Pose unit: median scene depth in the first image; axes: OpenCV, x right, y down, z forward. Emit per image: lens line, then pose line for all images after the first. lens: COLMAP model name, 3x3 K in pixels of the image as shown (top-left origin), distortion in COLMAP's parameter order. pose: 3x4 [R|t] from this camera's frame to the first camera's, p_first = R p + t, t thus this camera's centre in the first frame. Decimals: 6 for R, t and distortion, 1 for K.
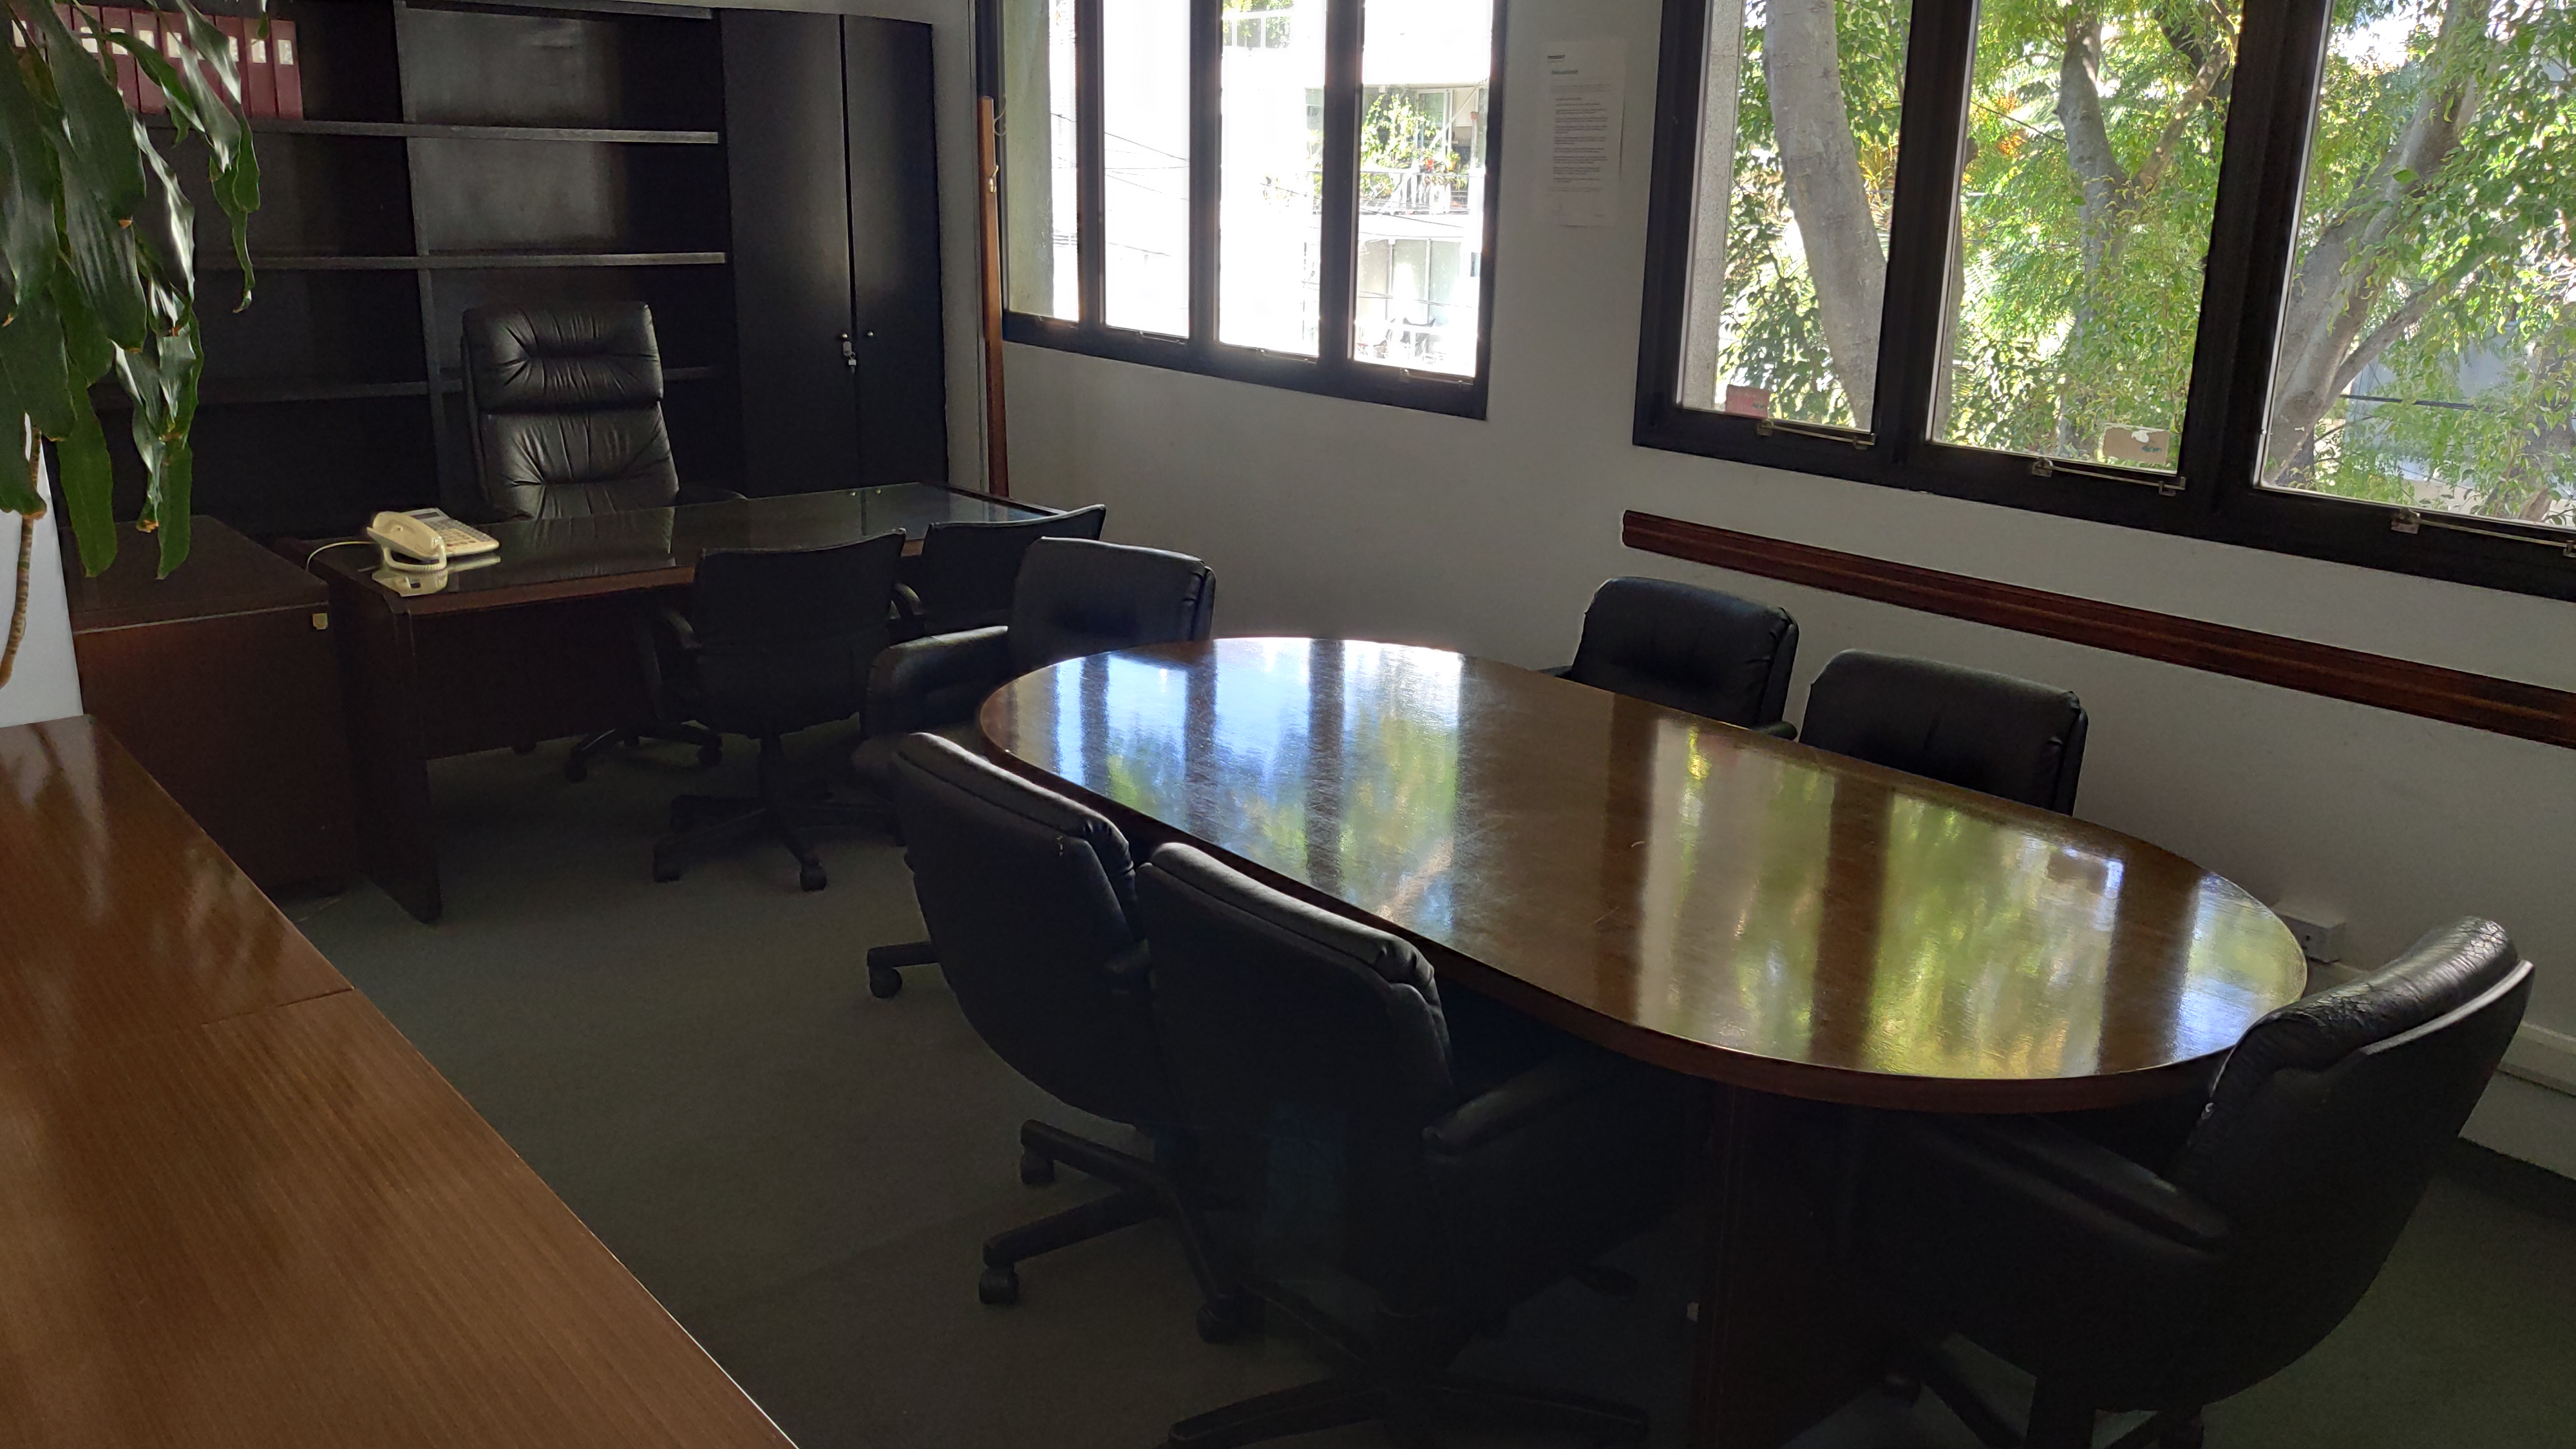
lens RADIAL K [[1955.1, 0, 1303.8], [0, 1955.1, 729.5], [0, 0, 1]] dist [0.024563, -0.050962]
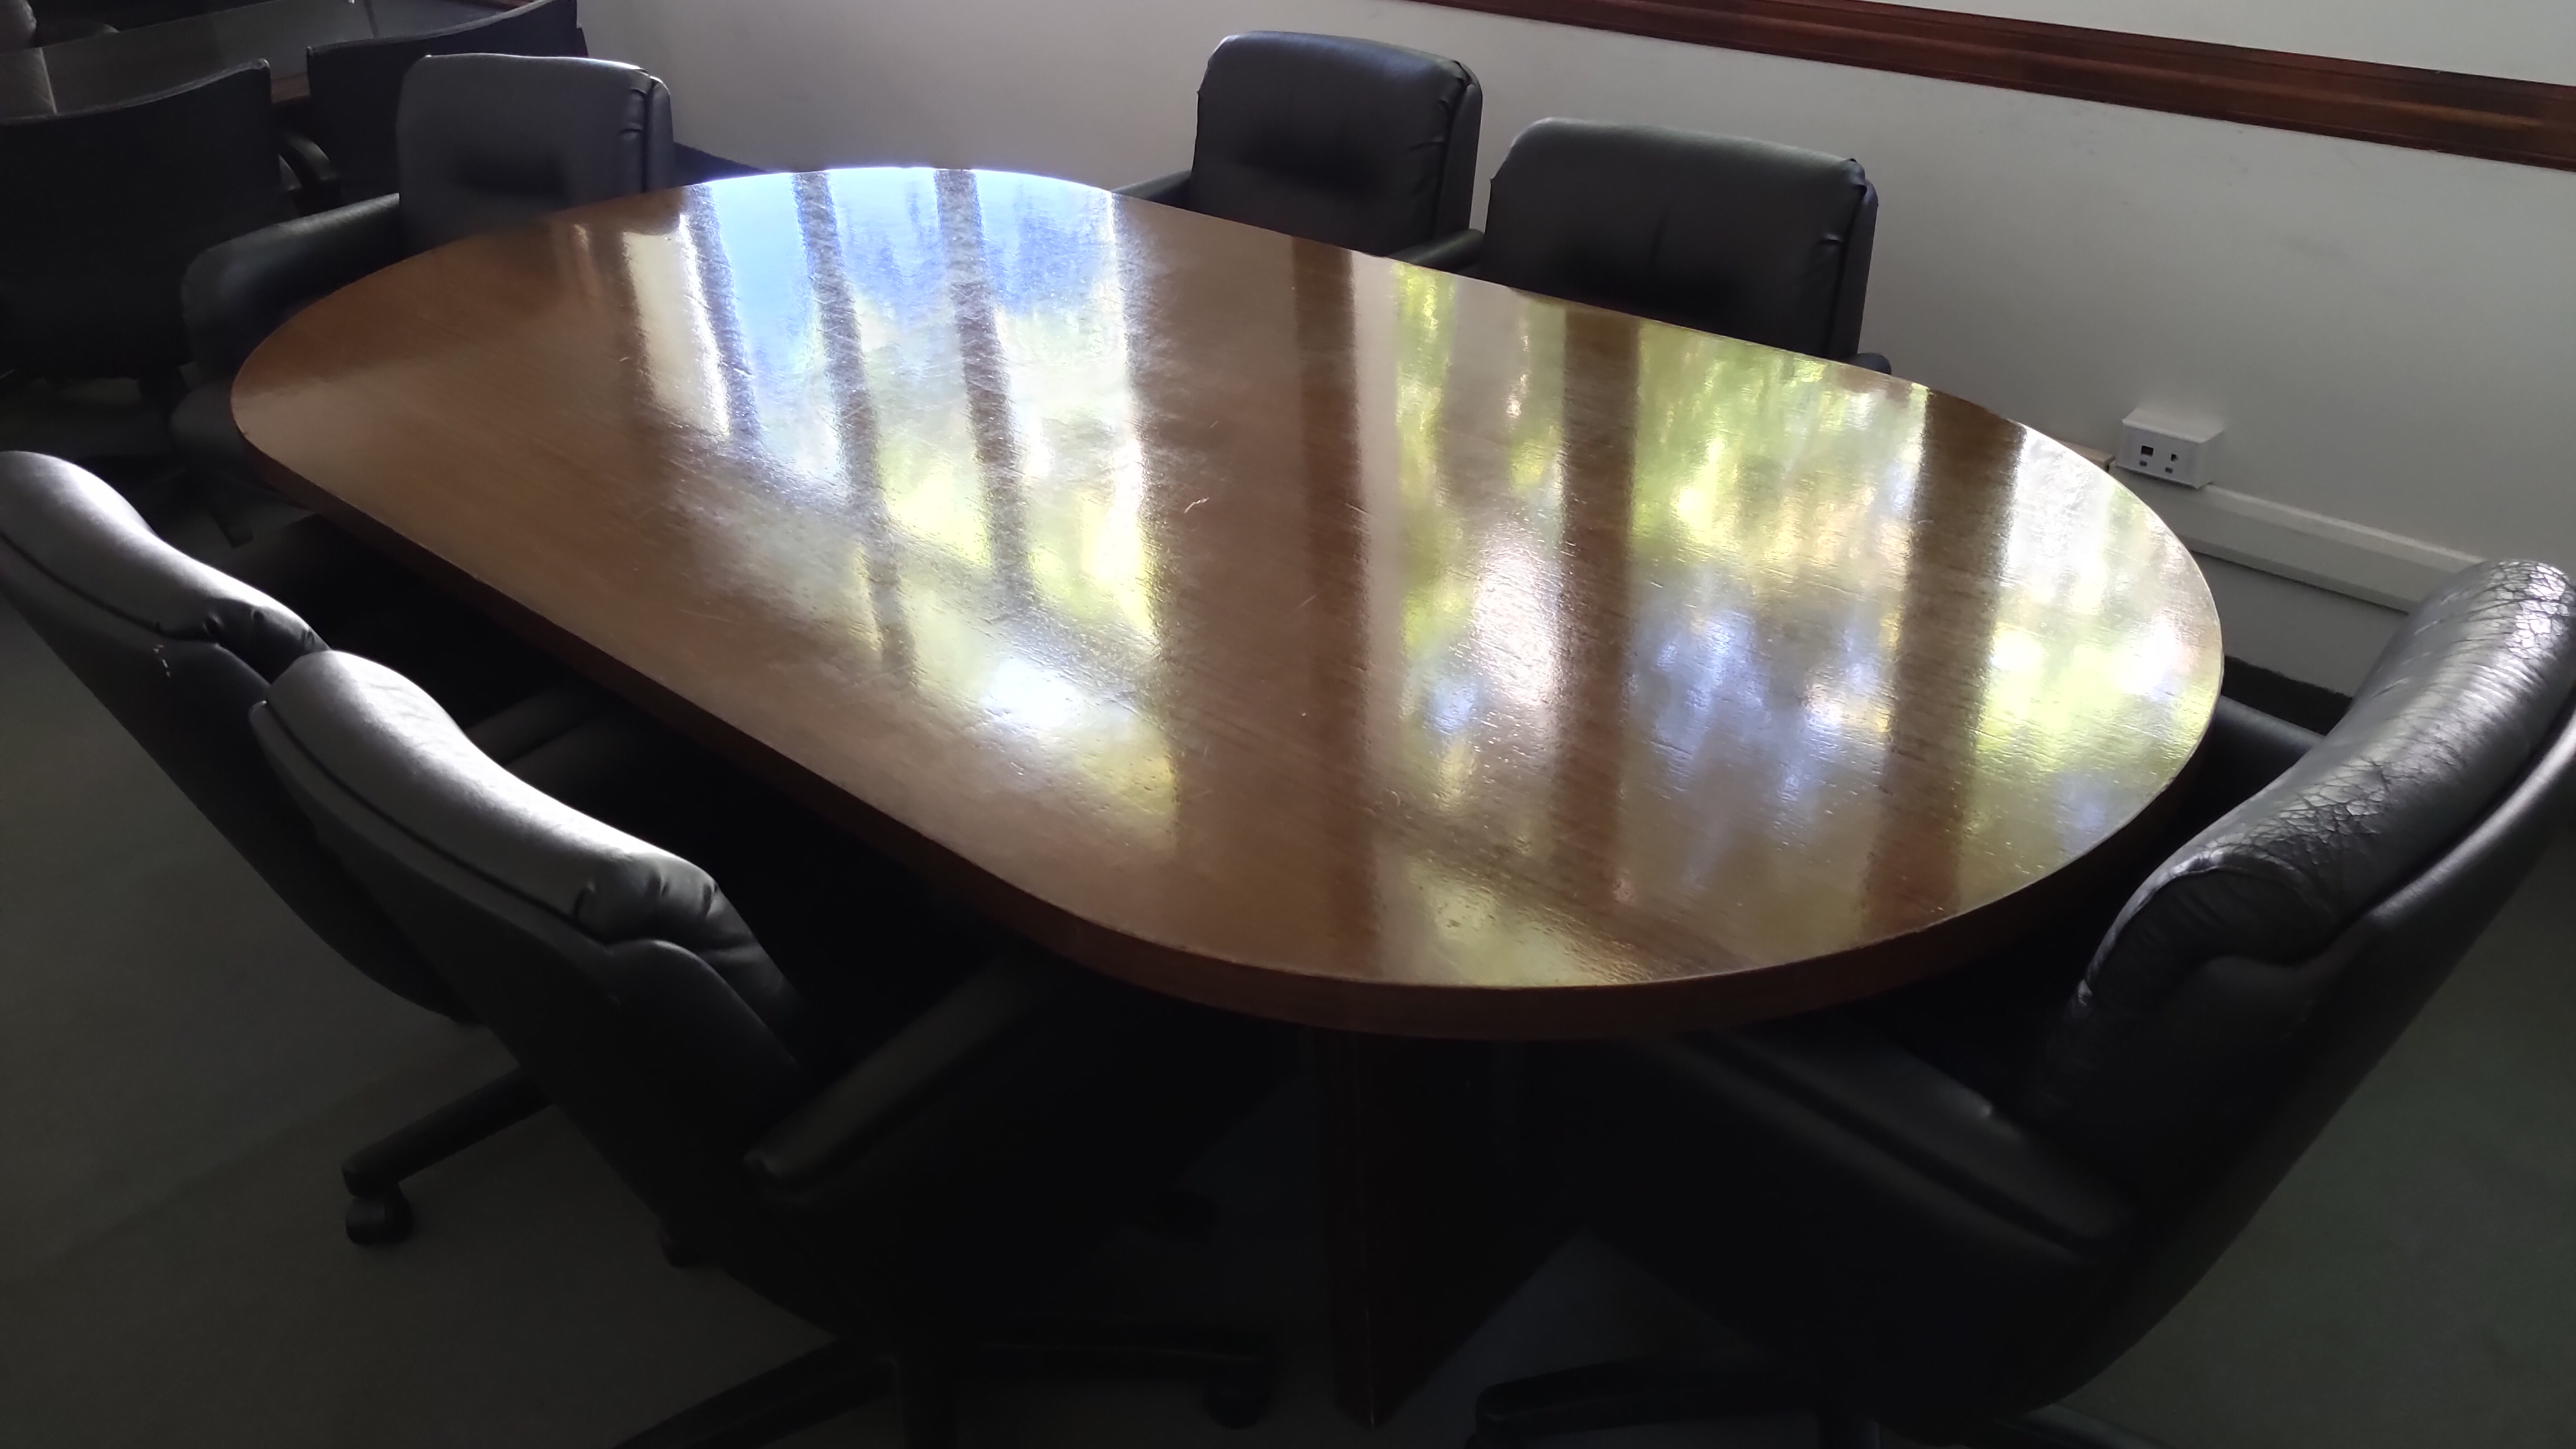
lens RADIAL K [[1955.1, 0, 1288.4], [0, 1955.1, 728.7], [0, 0, 1]] dist [0.024563, -0.050962]
pose [[0.990300, -0.125804, 0.058978, 0.112949], [0.105387, 0.956732, 0.271216, -0.029743], [-0.090546, -0.262370, 0.960710, 0.266132]]
